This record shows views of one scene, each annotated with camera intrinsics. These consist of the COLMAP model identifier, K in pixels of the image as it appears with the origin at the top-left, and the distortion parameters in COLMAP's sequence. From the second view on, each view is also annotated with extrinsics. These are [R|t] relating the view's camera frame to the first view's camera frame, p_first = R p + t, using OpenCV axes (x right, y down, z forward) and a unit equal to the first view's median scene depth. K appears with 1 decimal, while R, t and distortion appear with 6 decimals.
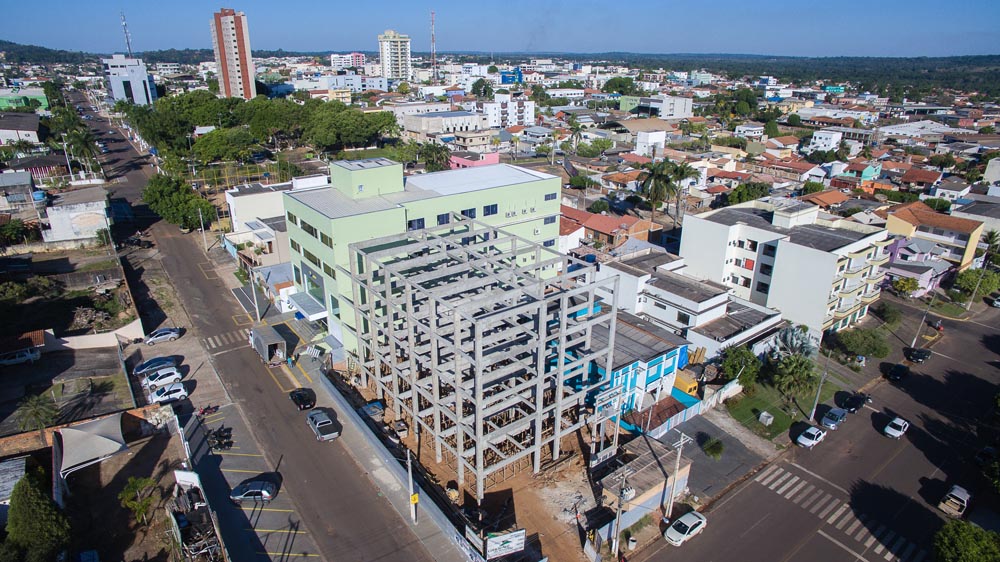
lens RADIAL K [[586.2, 0, 500.0], [0, 586.2, 281.0], [0, 0, 1]] dist [-0.125650, 0.095286]
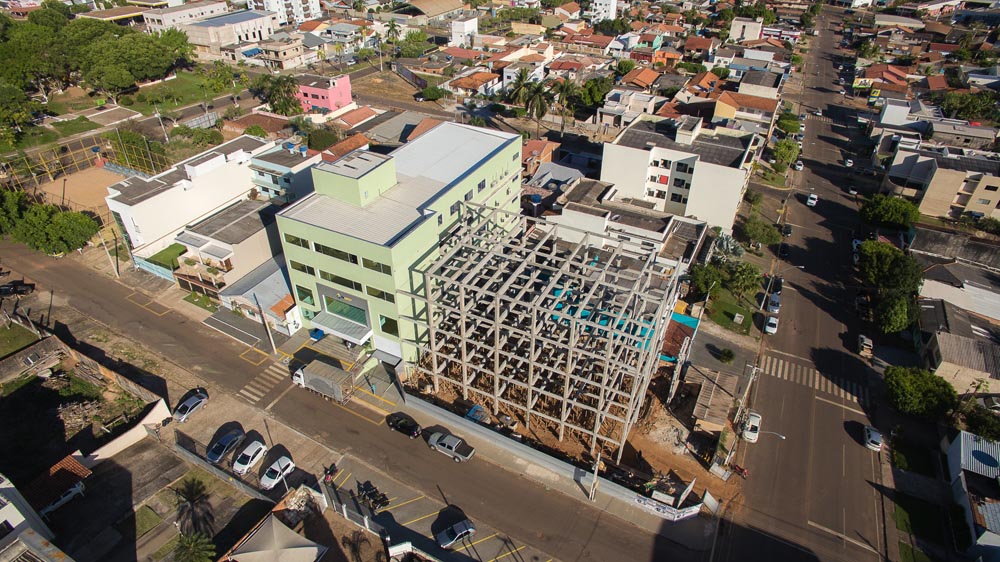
lens RADIAL K [[586.2, 0, 500.0], [0, 586.2, 281.0], [0, 0, 1]] dist [-0.125650, 0.095286]
pose [[0.902020, -0.247819, 0.353477, -0.350409], [0.158478, 0.951735, 0.262840, -0.203681], [-0.401553, -0.181069, 0.897758, 0.036537]]
